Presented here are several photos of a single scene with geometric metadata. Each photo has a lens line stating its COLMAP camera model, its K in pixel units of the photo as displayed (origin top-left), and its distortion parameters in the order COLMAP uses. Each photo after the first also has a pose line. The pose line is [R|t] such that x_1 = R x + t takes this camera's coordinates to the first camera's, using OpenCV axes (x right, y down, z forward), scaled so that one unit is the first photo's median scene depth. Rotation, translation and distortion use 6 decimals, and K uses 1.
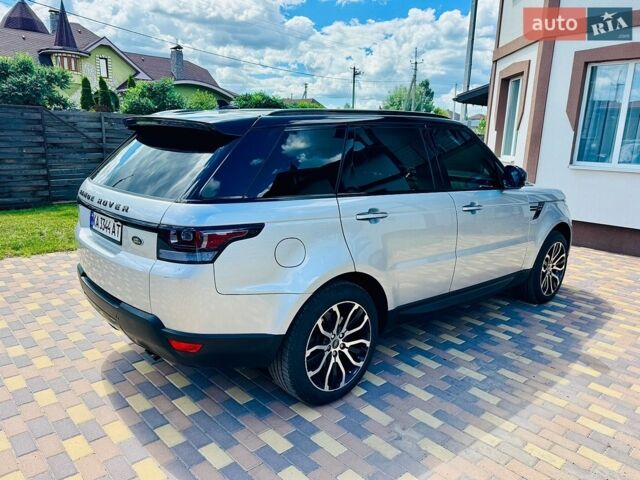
lens RADIAL K [[469.6, 0, 319.2], [0, 469.6, 233.0], [0, 0, 1]] dist [0.062083, -0.080947]
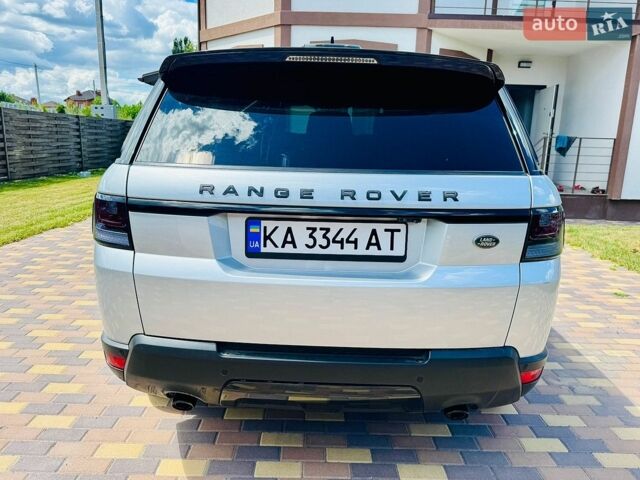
lens RADIAL K [[473.4, 0, 316.7], [0, 473.4, 237.4], [0, 0, 1]] dist [-0.005436, -0.006156]
pose [[0.679469, -0.167060, 0.714431, -0.682489], [0.146491, 0.985016, 0.091010, -0.055867], [-0.718931, 0.042819, 0.693761, 0.500987]]
